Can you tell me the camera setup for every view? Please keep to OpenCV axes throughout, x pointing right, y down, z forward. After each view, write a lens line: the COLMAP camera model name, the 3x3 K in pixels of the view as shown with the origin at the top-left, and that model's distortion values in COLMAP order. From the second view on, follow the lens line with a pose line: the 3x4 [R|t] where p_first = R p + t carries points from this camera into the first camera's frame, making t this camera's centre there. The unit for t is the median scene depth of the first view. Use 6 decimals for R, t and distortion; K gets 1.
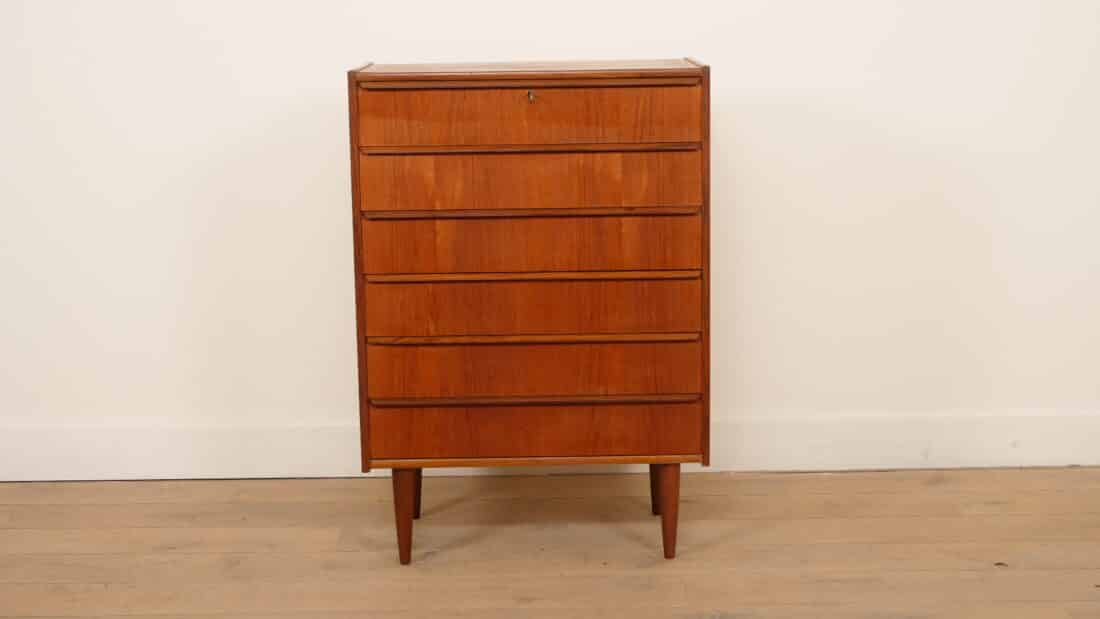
lens RADIAL K [[1811.0, 0, 550.0], [0, 1811.0, 309.5], [0, 0, 1]] dist [0.009951, 0.028544]
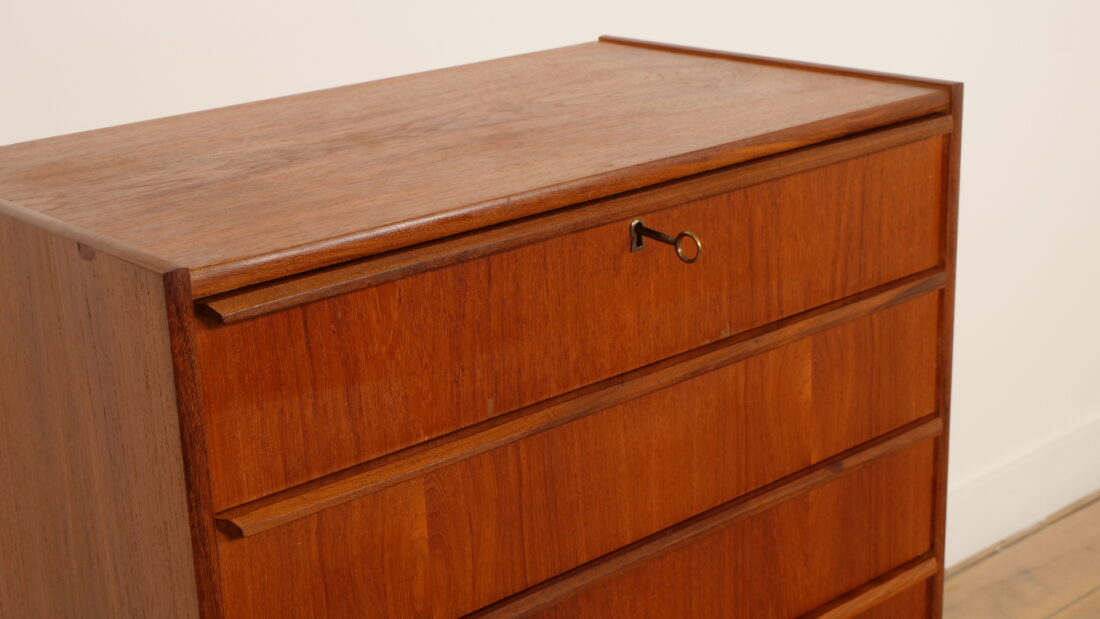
lens RADIAL K [[1662.4, 0, 550.0], [0, 1662.4, 309.5], [0, 0, 1]] dist [0.053742, -0.051636]
pose [[0.758046, -0.212126, 0.616741, -0.219347], [0.144765, 0.976766, 0.158023, -0.154783], [-0.635932, -0.030506, 0.771142, 0.758174]]
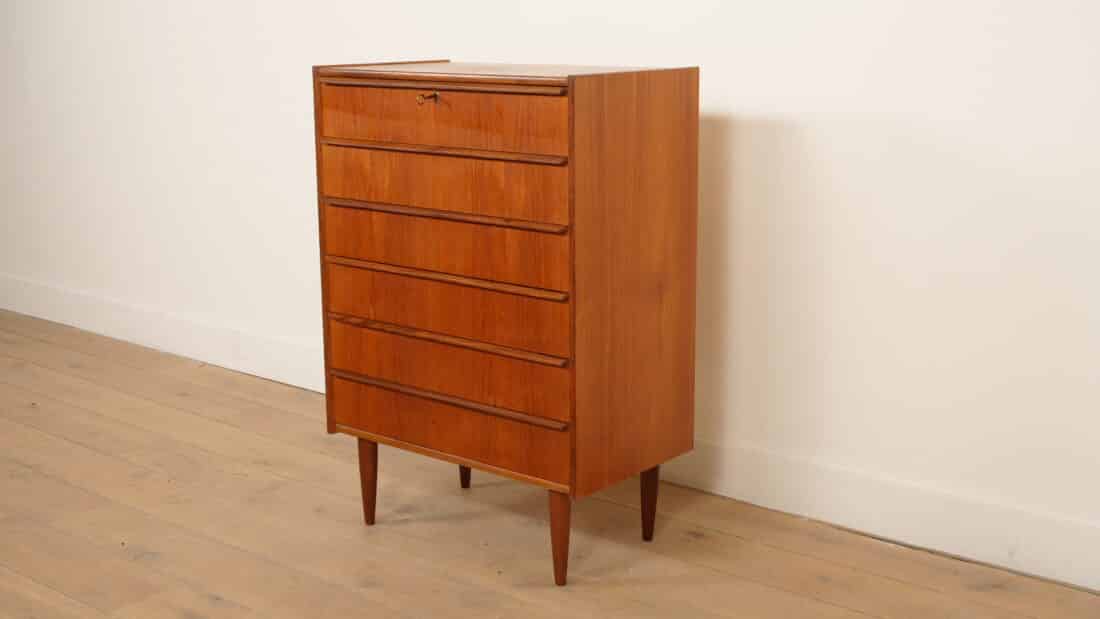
lens RADIAL K [[1394.1, 0, 550.0], [0, 1394.1, 309.5], [0, 0, 1]] dist [0.020335, 0.008823]
pose [[0.762495, 0.144871, -0.630566, 0.536636], [-0.124089, 0.989261, 0.077228, -0.068494], [0.634982, 0.019360, 0.772284, 0.439793]]
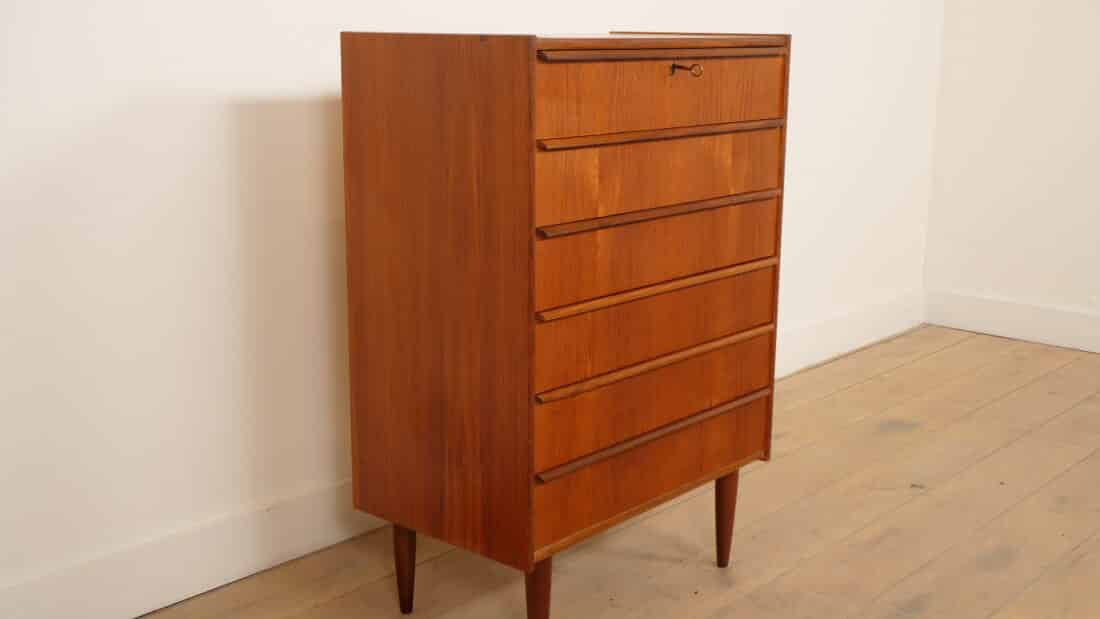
lens RADIAL K [[1281.6, 0, 550.0], [0, 1281.6, 309.5], [0, 0, 1]] dist [0.024102, 0.026453]
pose [[0.660415, -0.143951, 0.736974, -0.489830], [0.120029, 0.989070, 0.085632, -0.065523], [-0.741246, 0.031906, 0.670475, 0.645760]]
